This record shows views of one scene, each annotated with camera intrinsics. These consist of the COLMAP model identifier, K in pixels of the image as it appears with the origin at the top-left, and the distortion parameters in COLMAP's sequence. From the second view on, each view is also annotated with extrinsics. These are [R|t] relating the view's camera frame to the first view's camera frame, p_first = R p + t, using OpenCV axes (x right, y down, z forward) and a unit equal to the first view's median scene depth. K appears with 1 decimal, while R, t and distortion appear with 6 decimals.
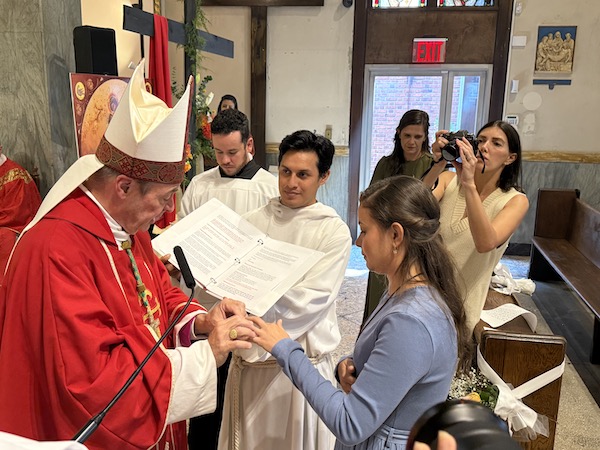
lens RADIAL K [[578.9, 0, 299.8], [0, 578.9, 227.9], [0, 0, 1]] dist [-0.077100, 0.000000]
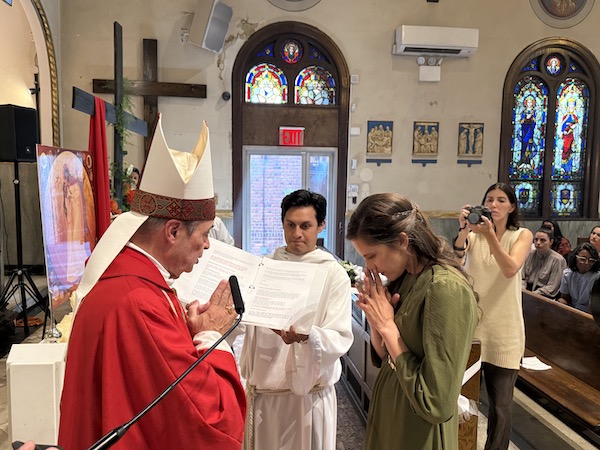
lens RADIAL K [[463.5, 0, 299.2], [0, 463.5, 224.5], [0, 0, 1]] dist [-0.030949, -0.002189]
pose [[0.942973, -0.024677, 0.331953, -0.115451], [0.062784, 0.992534, -0.104566, 0.002285], [-0.326894, 0.119444, 0.937482, 0.024806]]
